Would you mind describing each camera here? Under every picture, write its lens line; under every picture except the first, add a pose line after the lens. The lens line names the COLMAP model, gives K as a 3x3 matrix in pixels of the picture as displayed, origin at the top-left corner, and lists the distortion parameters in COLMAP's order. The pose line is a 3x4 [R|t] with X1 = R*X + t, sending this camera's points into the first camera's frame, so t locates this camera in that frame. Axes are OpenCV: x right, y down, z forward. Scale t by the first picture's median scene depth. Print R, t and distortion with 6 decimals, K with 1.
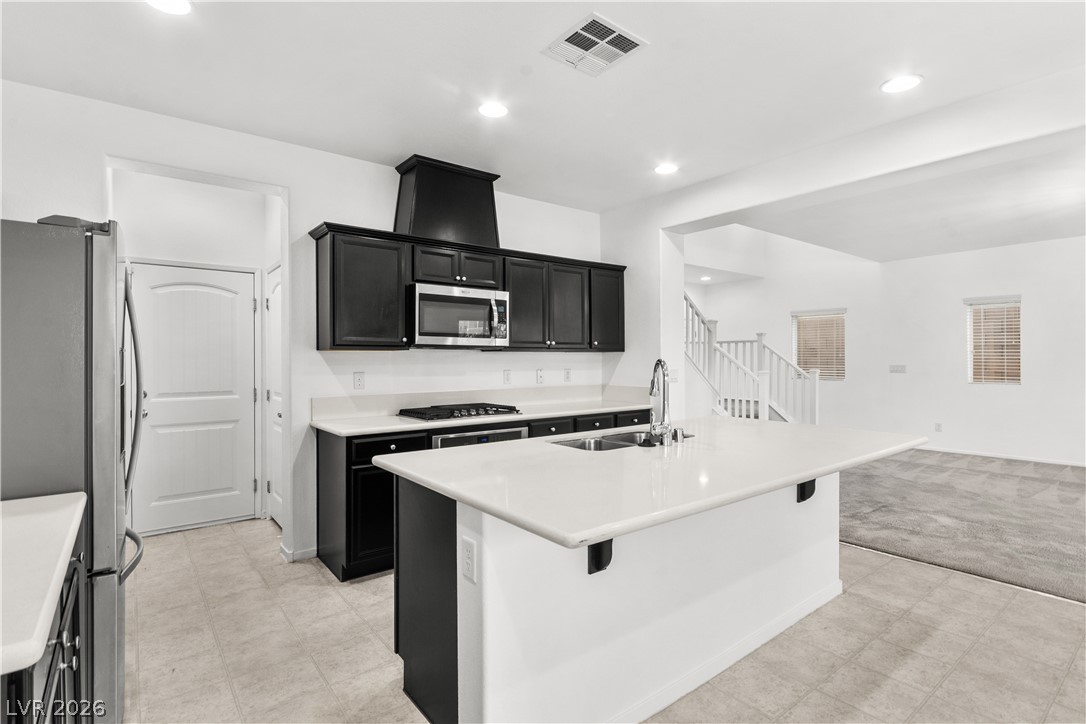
lens RADIAL K [[528.9, 0, 541.2], [0, 528.9, 360.4], [0, 0, 1]] dist [-0.001042, -0.000720]
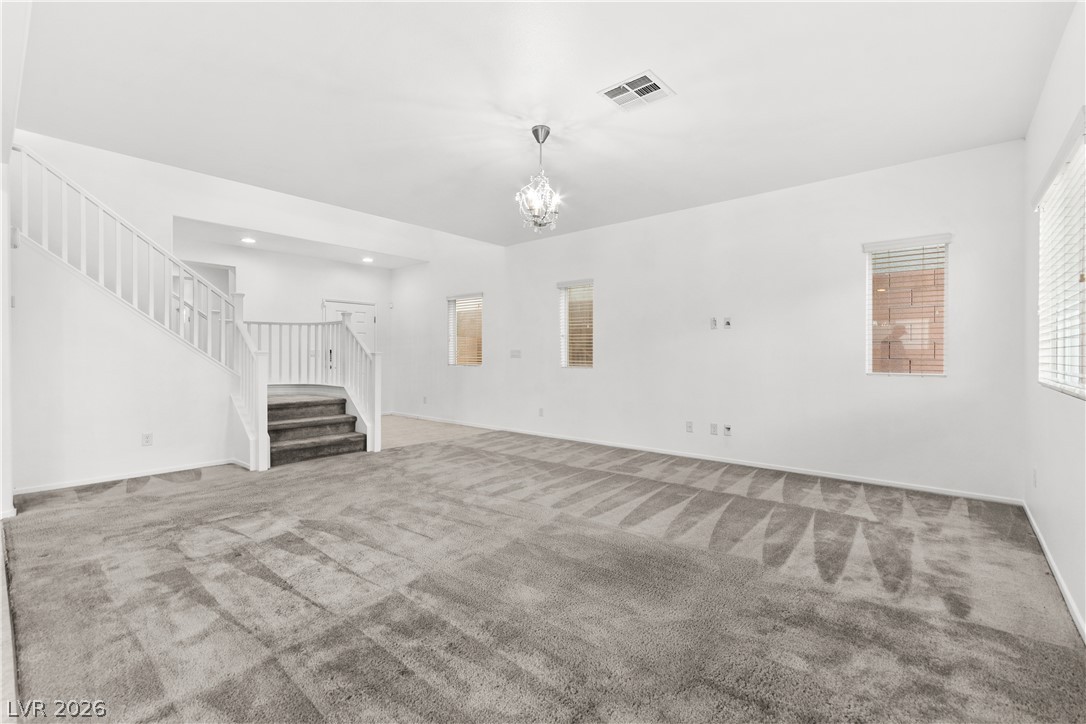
lens RADIAL K [[480.3, 0, 544.3], [0, 480.3, 357.8], [0, 0, 1]] dist [0.002433, -0.000652]
pose [[0.979062, 0.002807, 0.203544, 1.068556], [-0.004102, 0.999974, 0.005940, 0.035801], [-0.203522, -0.006650, 0.979048, 0.200913]]
